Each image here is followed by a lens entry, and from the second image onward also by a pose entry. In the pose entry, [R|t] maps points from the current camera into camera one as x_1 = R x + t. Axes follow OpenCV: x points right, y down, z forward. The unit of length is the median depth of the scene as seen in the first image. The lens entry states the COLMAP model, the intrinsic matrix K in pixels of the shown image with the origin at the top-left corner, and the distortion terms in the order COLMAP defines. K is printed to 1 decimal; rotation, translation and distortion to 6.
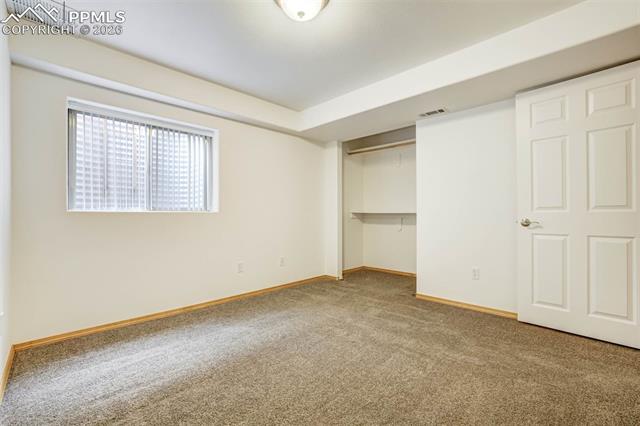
lens RADIAL K [[274.4, 0, 321.3], [0, 274.4, 213.9], [0, 0, 1]] dist [-0.041983, 0.013051]
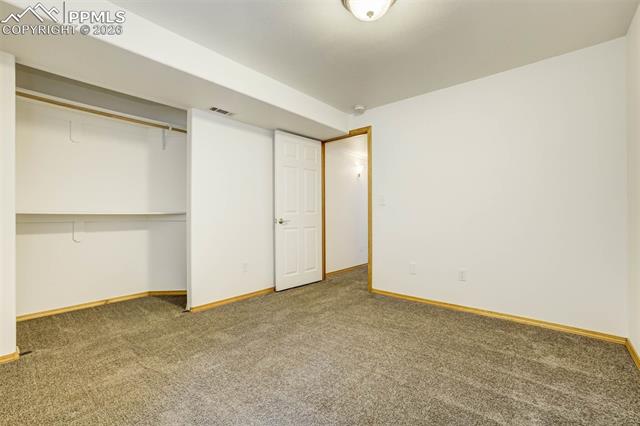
lens RADIAL K [[274.4, 0, 321.3], [0, 274.4, 213.9], [0, 0, 1]] dist [-0.041983, 0.013051]
pose [[-0.068704, 0.008100, 0.997604, -0.610014], [0.002741, 0.999965, -0.007931, 0.004584], [-0.997633, 0.002189, -0.068723, 0.740227]]
